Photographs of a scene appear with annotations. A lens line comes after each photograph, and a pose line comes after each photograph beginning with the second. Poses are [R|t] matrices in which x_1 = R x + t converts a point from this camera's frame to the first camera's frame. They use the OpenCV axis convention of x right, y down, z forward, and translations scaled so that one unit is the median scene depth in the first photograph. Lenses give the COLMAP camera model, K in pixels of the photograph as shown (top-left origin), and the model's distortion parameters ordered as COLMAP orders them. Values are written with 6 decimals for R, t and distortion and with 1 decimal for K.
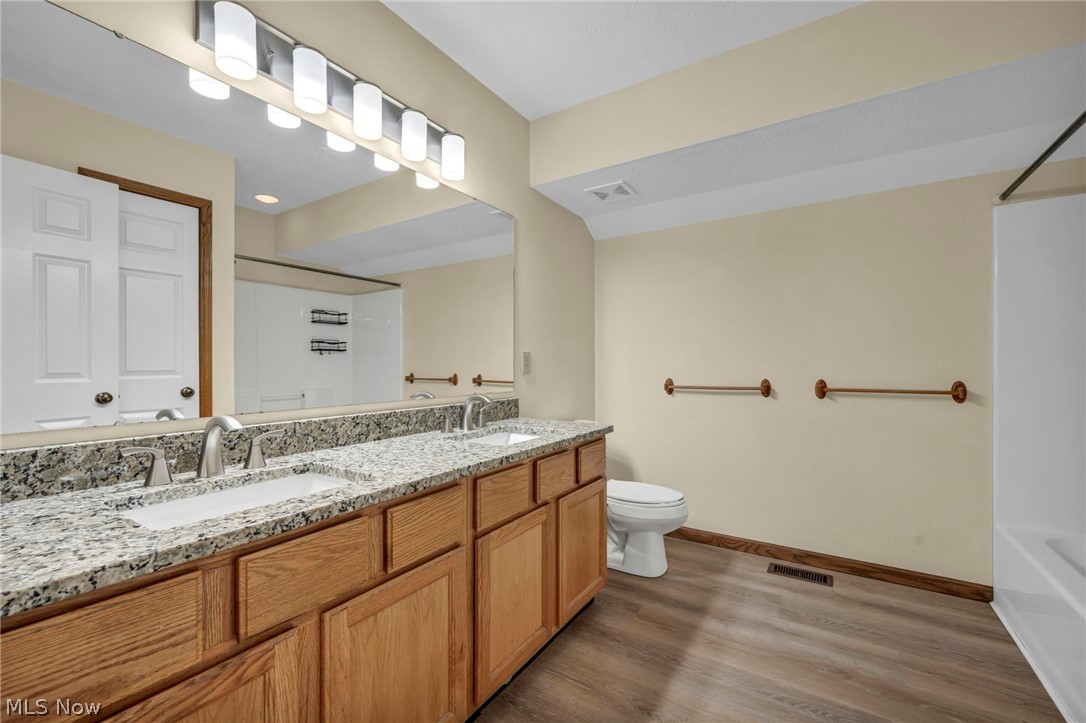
lens RADIAL K [[469.5, 0, 546.4], [0, 469.5, 363.2], [0, 0, 1]] dist [0.002756, 0.000652]
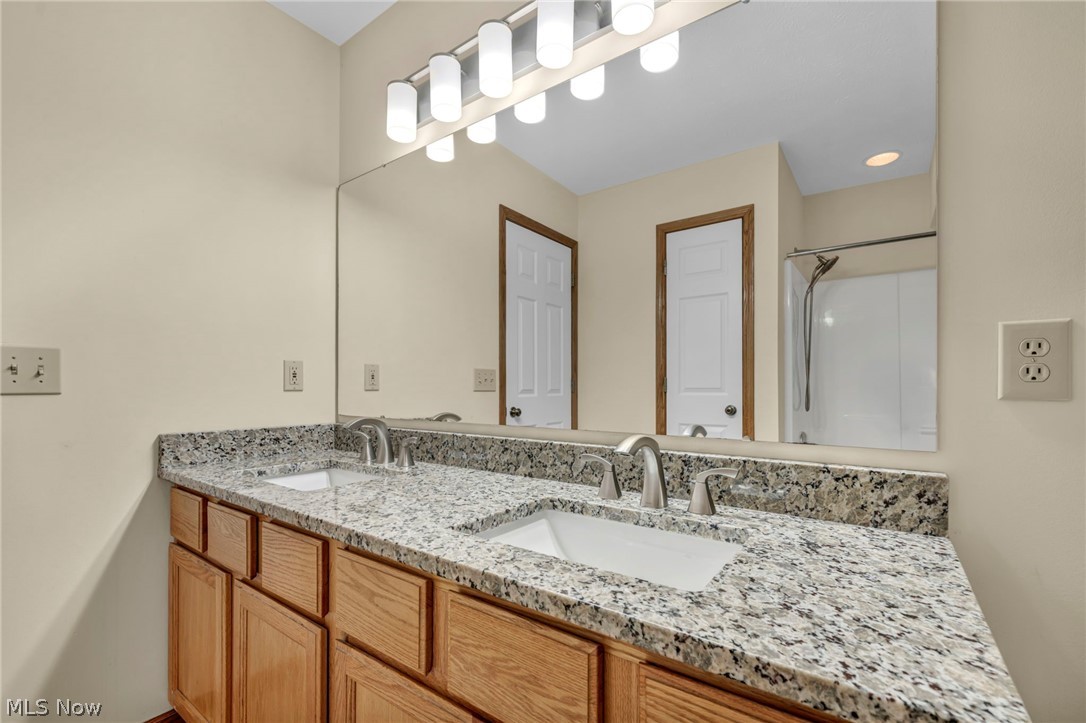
lens RADIAL K [[469.5, 0, 536.4], [0, 469.5, 386.6], [0, 0, 1]] dist [0.002756, 0.000652]
pose [[-0.080289, -0.001148, -0.996771, 0.349782], [0.001438, 0.999998, -0.001267, 0.018125], [0.996771, -0.001535, -0.080287, 0.960580]]
